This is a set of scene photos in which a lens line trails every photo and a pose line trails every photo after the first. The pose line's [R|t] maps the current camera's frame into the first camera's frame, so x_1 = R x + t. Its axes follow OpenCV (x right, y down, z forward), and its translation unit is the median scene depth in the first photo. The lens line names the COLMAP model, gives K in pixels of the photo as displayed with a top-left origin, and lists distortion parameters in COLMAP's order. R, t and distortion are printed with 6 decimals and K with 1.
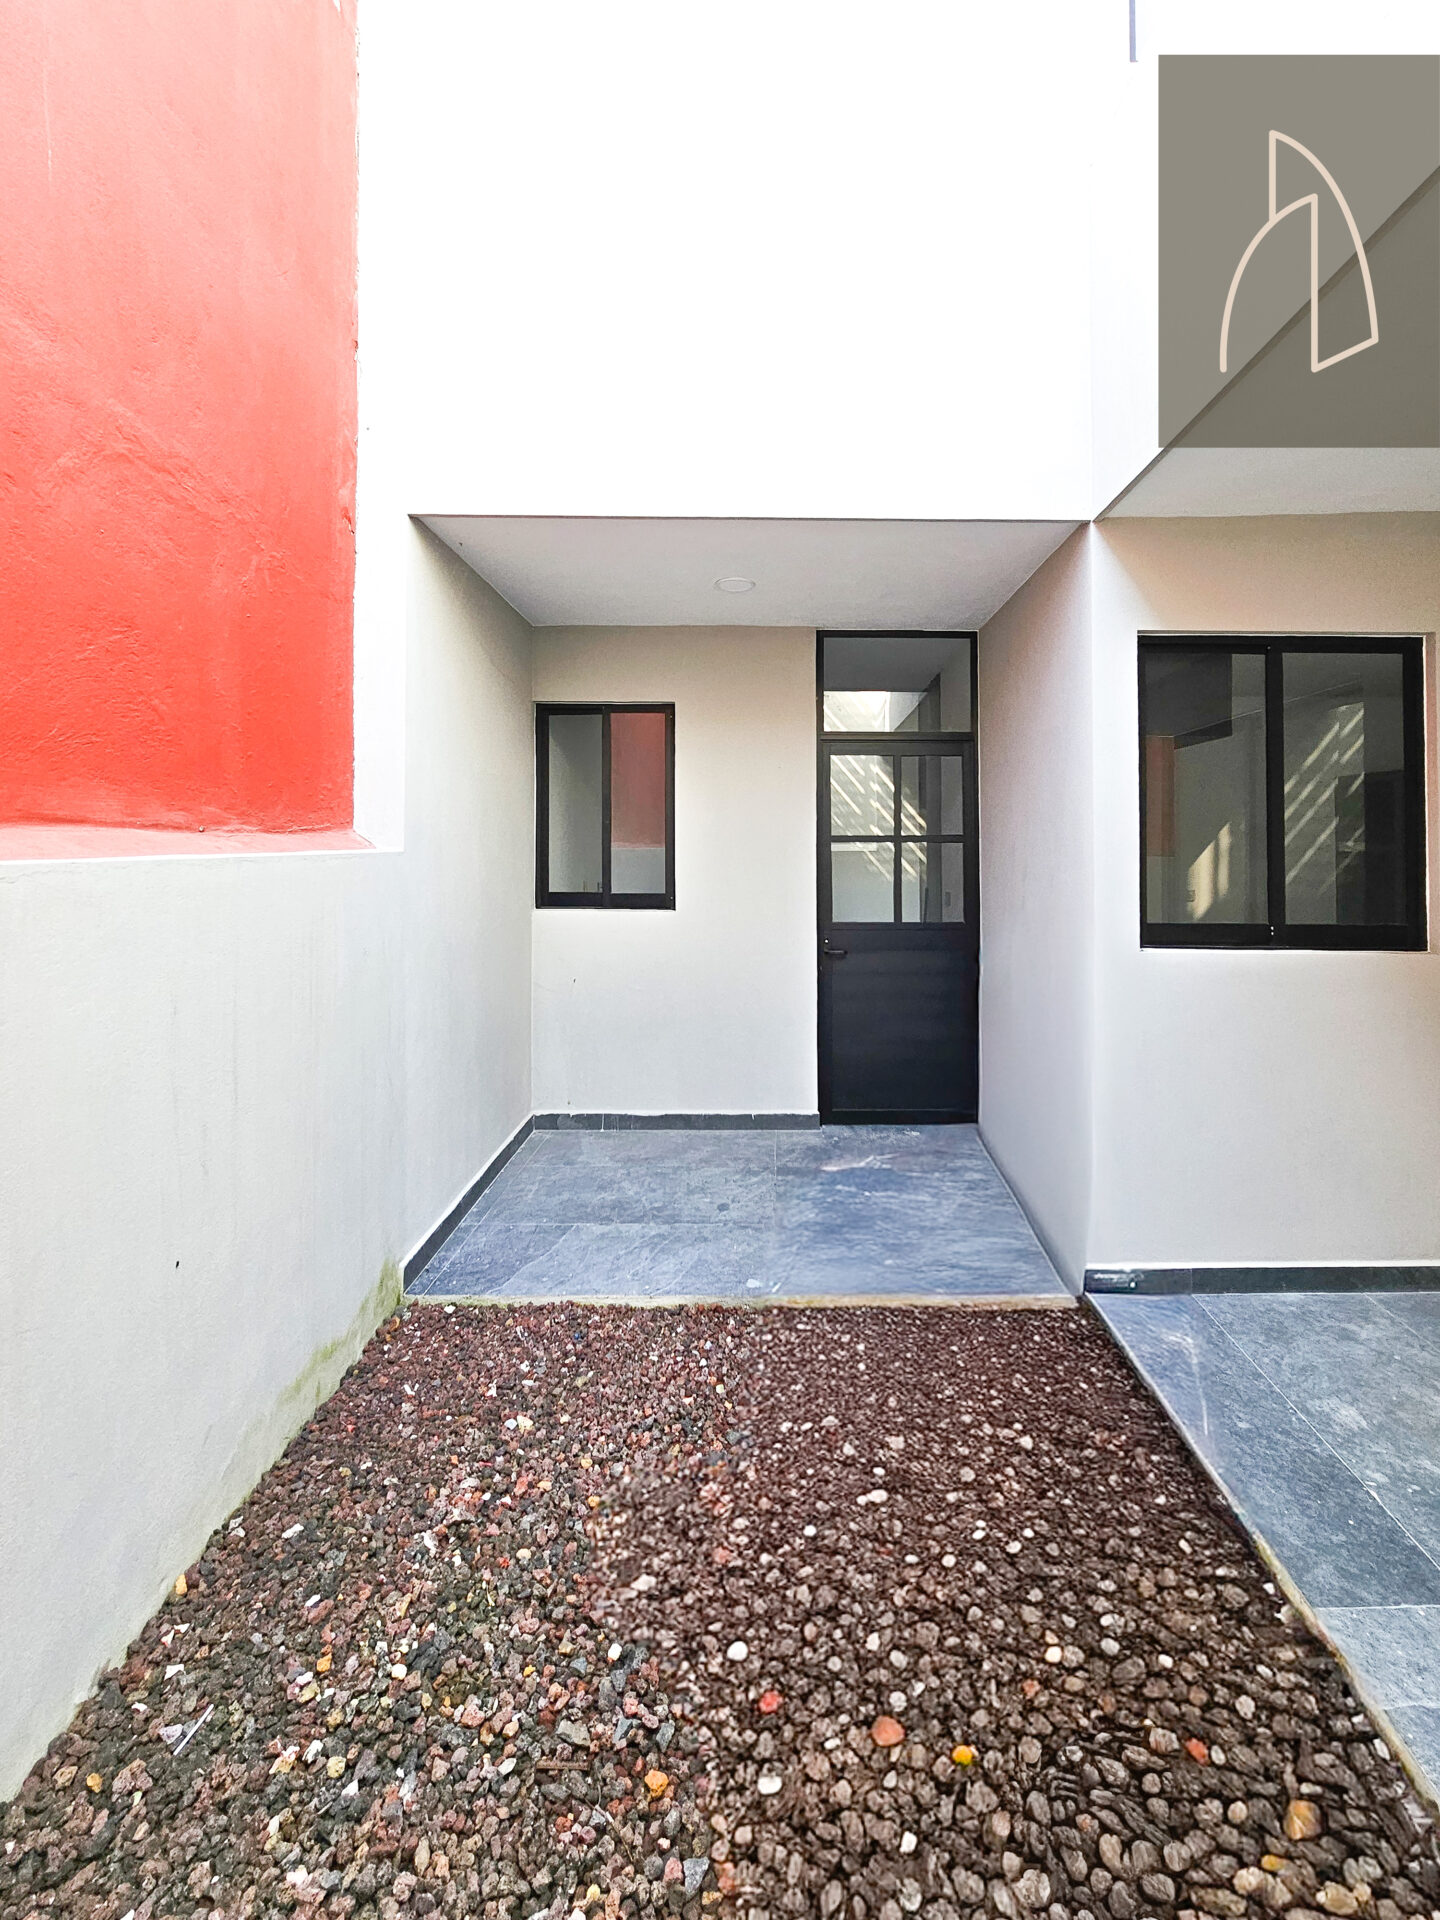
lens RADIAL K [[830.6, 0, 775.4], [0, 830.6, 829.3], [0, 0, 1]] dist [-0.006506, 0.000772]
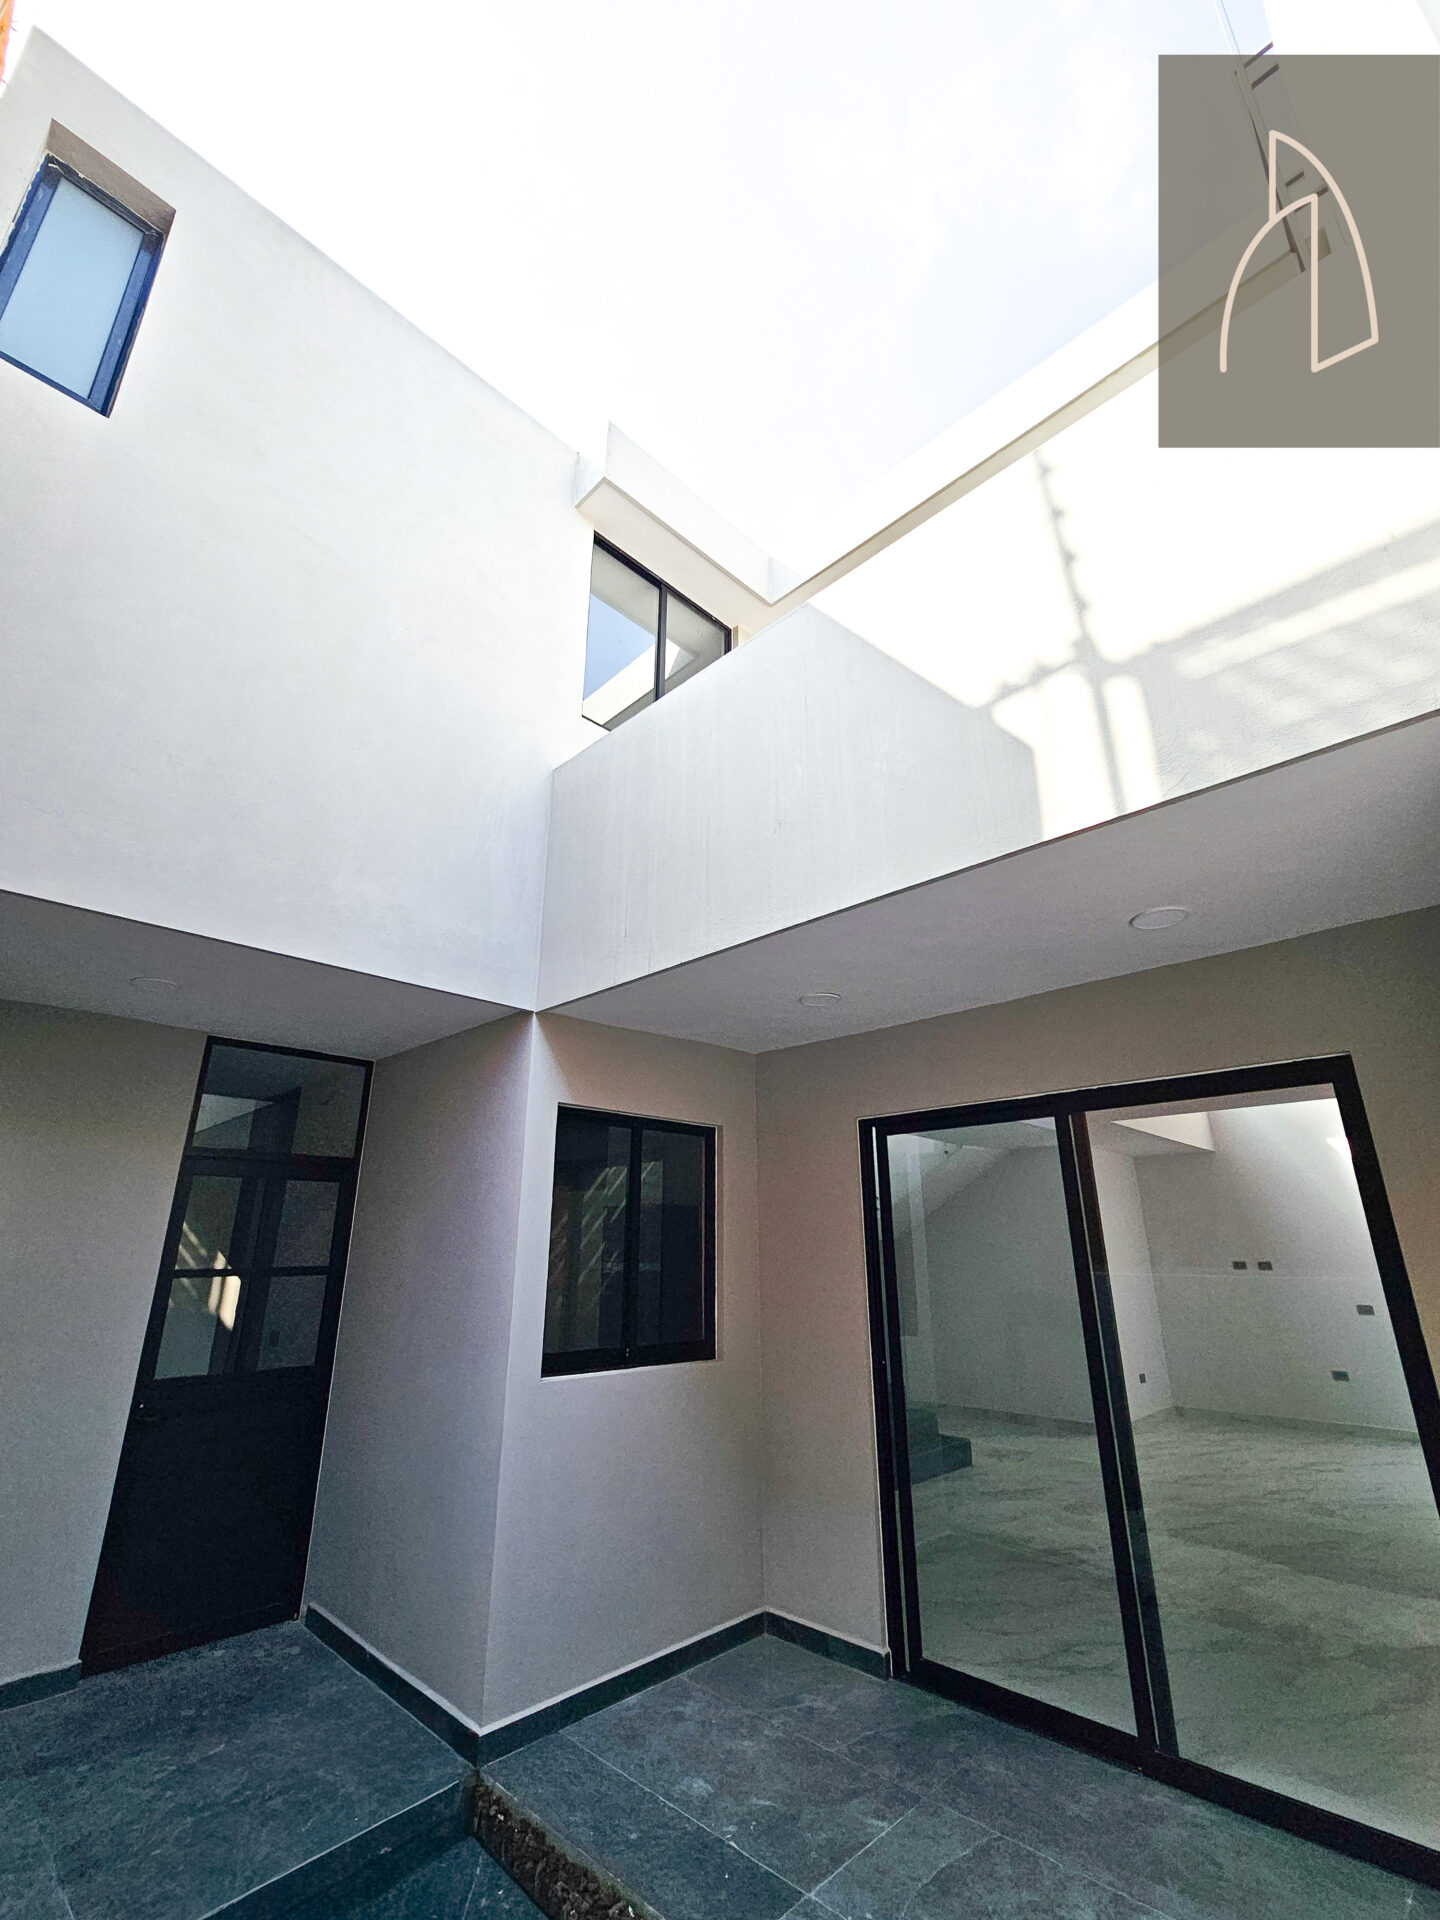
lens RADIAL K [[830.6, 0, 713.5], [0, 830.6, 964.9], [0, 0, 1]] dist [-0.006506, 0.000772]
pose [[0.705622, 0.230620, 0.670009, -0.296699], [-0.008350, 0.948195, -0.317579, -0.036785], [-0.708539, 0.218496, 0.670993, -0.069256]]
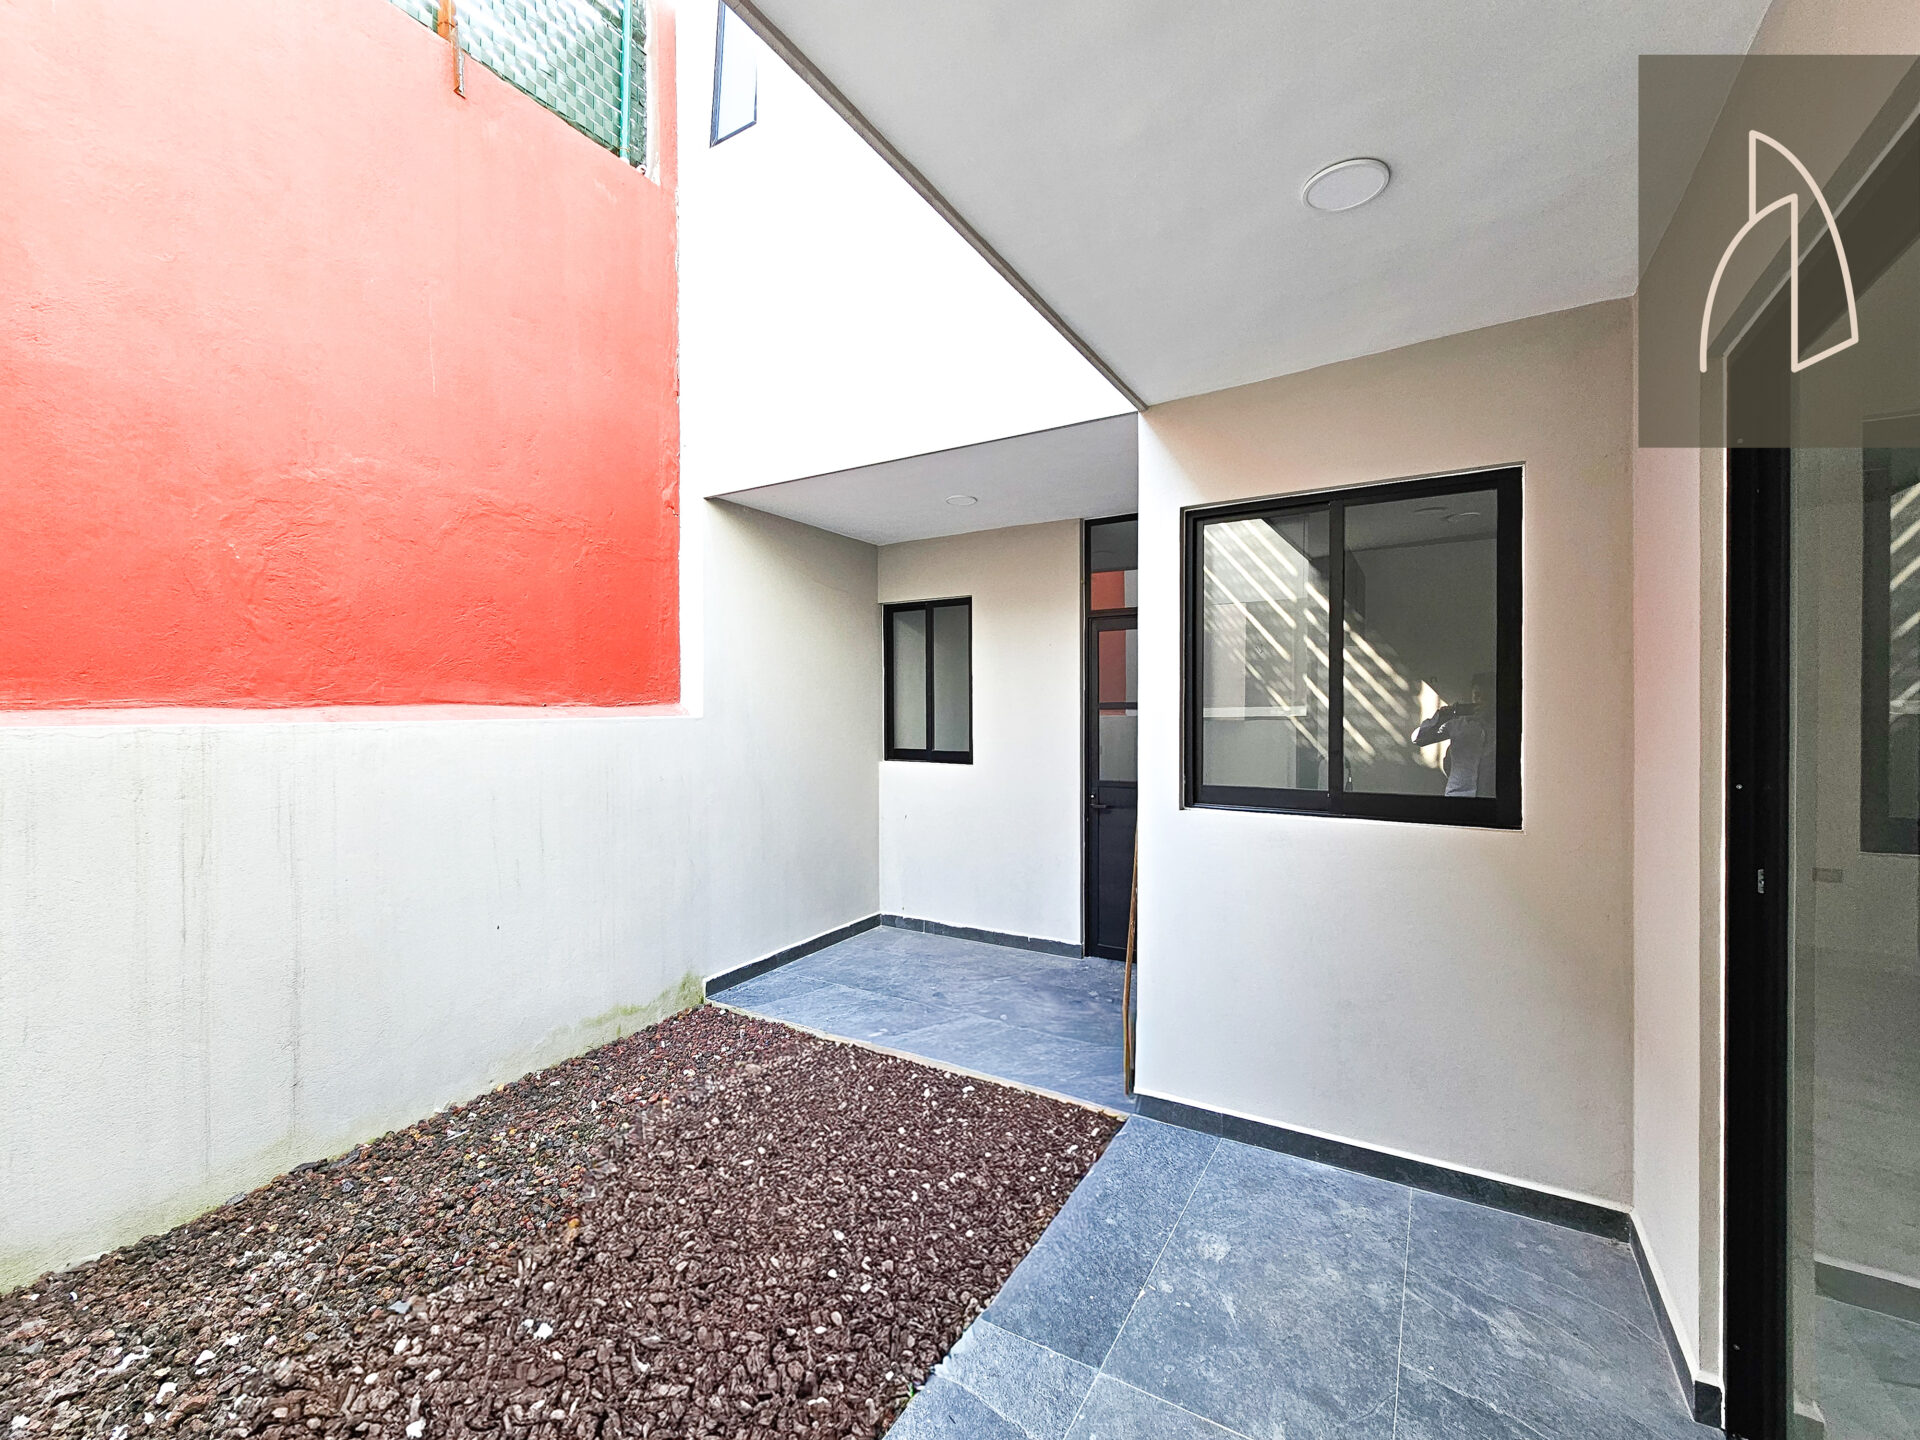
lens RADIAL K [[778.3, 0, 963.9], [0, 778.3, 719.9], [0, 0, 1]] dist [-0.007315, -0.000281]
pose [[0.857081, 0.000583, -0.515181, 0.729379], [0.014368, 0.999583, 0.025034, 0.002443], [0.514981, -0.028858, 0.856715, 0.002777]]
